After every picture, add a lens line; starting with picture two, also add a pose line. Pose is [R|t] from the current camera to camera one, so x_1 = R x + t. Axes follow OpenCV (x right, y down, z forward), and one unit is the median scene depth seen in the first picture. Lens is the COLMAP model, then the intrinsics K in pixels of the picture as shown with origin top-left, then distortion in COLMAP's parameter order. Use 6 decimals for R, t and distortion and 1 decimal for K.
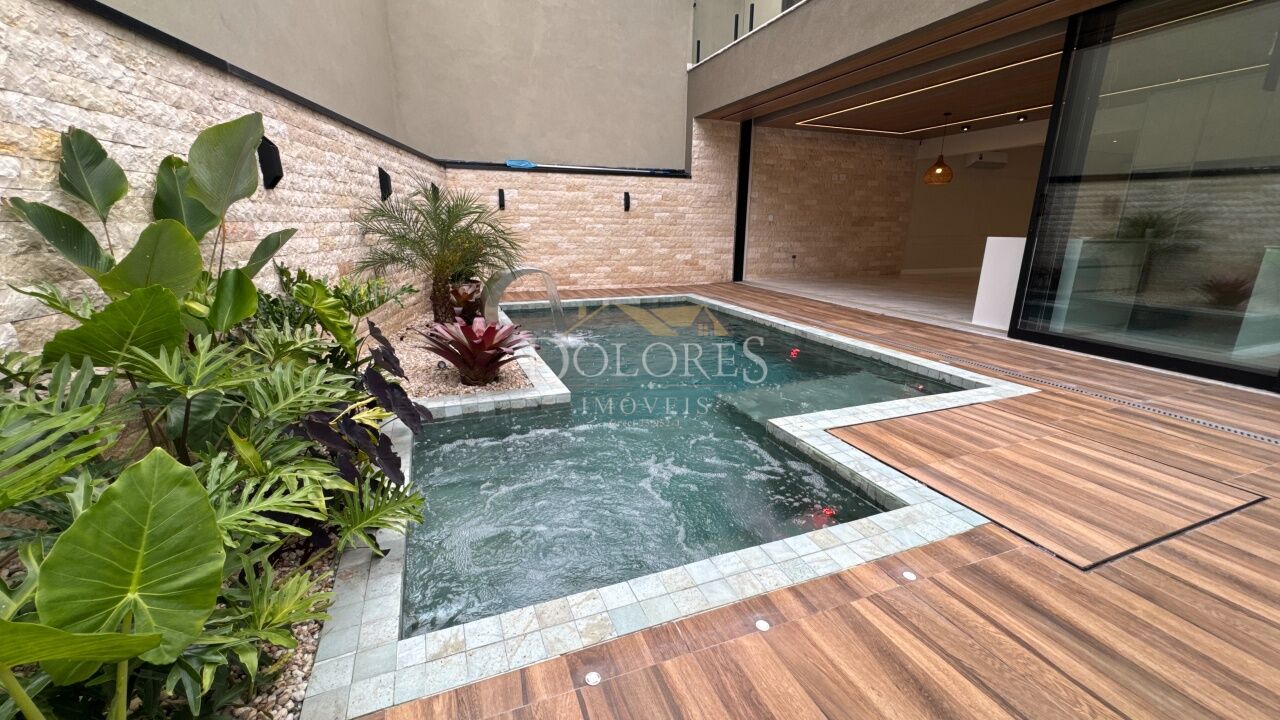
lens RADIAL K [[511.3, 0, 639.4], [0, 511.3, 360.3], [0, 0, 1]] dist [-0.004886, 0.000646]
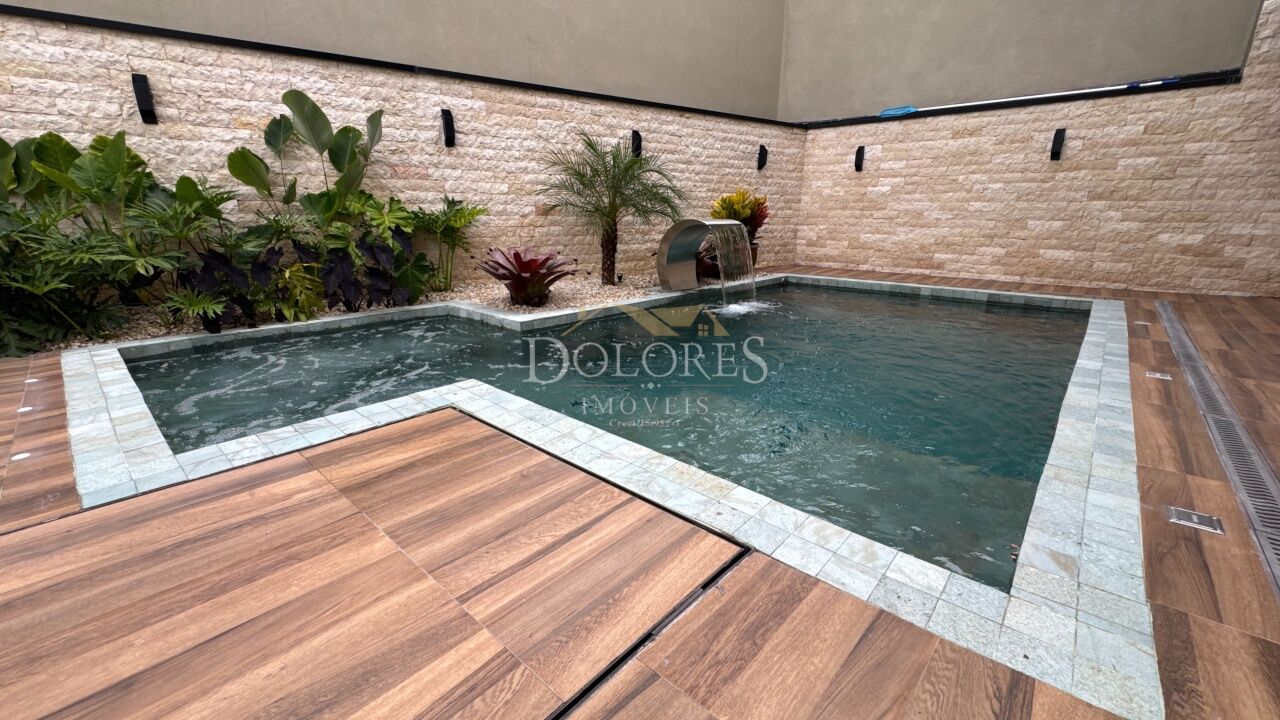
lens RADIAL K [[511.3, 0, 639.4], [0, 511.3, 360.3], [0, 0, 1]] dist [-0.004886, 0.000646]
pose [[0.444929, 0.236616, -0.863742, 0.361762], [-0.235024, 0.961512, 0.142334, -0.026426], [0.864177, 0.139672, 0.483415, 0.306652]]
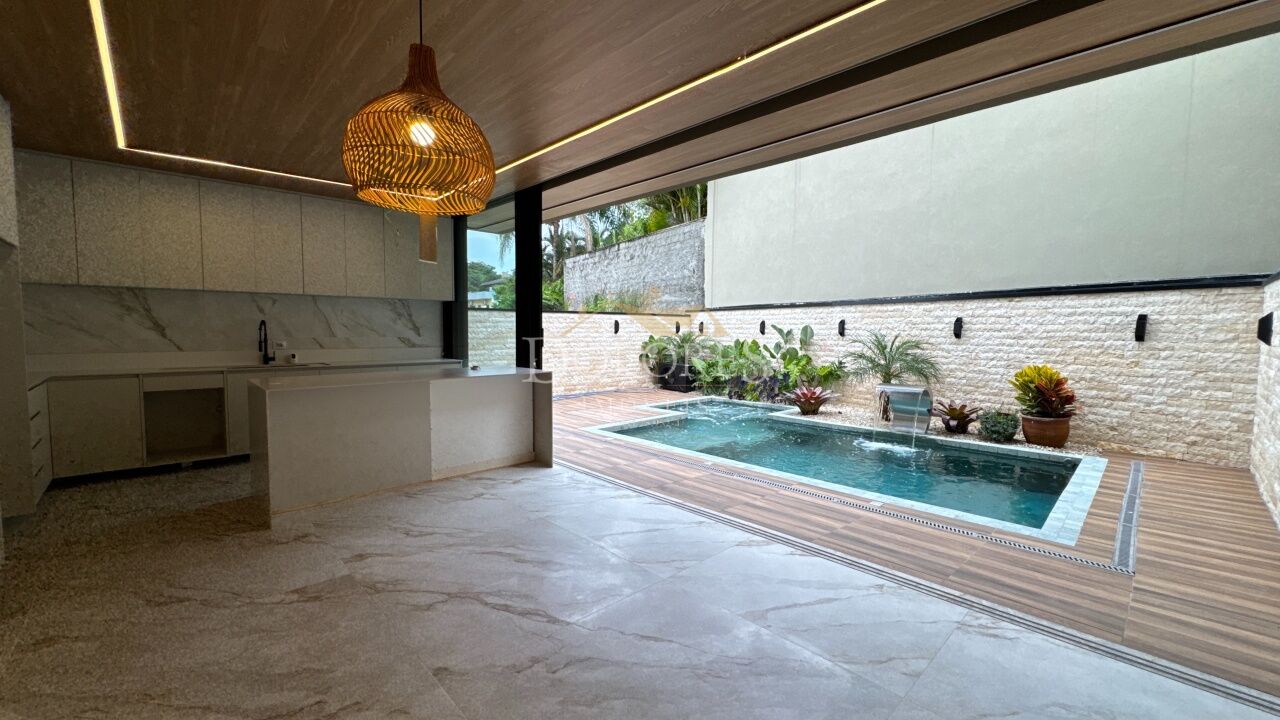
lens RADIAL K [[511.3, 0, 639.4], [0, 511.3, 360.3], [0, 0, 1]] dist [-0.004886, 0.000646]
pose [[-0.922296, 0.009315, -0.386371, 0.579105], [-0.114537, 0.948212, 0.296269, -0.354017], [0.369121, 0.317501, -0.873466, 1.195880]]
